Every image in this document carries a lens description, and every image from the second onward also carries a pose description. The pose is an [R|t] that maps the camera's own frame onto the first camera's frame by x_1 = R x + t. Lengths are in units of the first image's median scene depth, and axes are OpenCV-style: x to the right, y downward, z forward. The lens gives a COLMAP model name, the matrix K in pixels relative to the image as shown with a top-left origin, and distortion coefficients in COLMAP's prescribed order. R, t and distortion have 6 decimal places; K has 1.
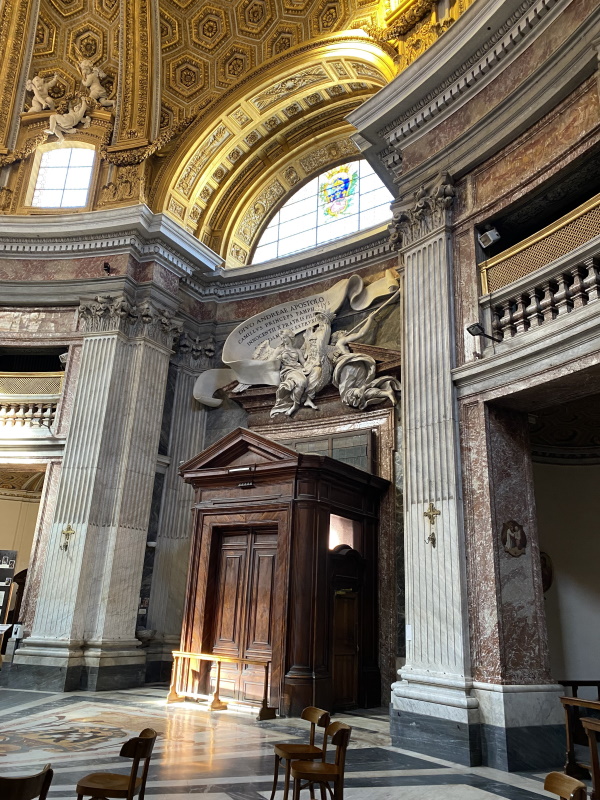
lens RADIAL K [[602.8, 0, 300.0], [0, 602.8, 400.0], [0, 0, 1]] dist [0.002607, 0.002549]
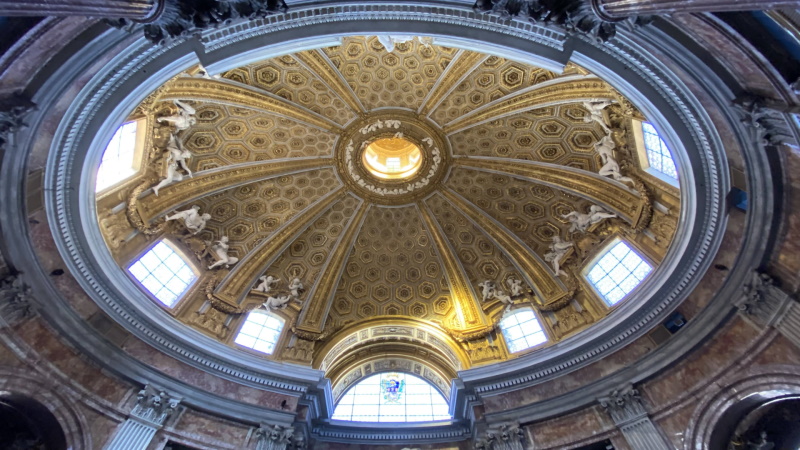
lens RADIAL K [[324.5, 0, 400.0], [0, 324.5, 225.0], [0, 0, 1]] dist [0.012112, -0.017763]
pose [[0.847374, 0.445003, 0.289705, -0.469760], [-0.139829, 0.713335, -0.686732, -0.013538], [-0.512255, 0.541410, 0.666686, 0.039575]]
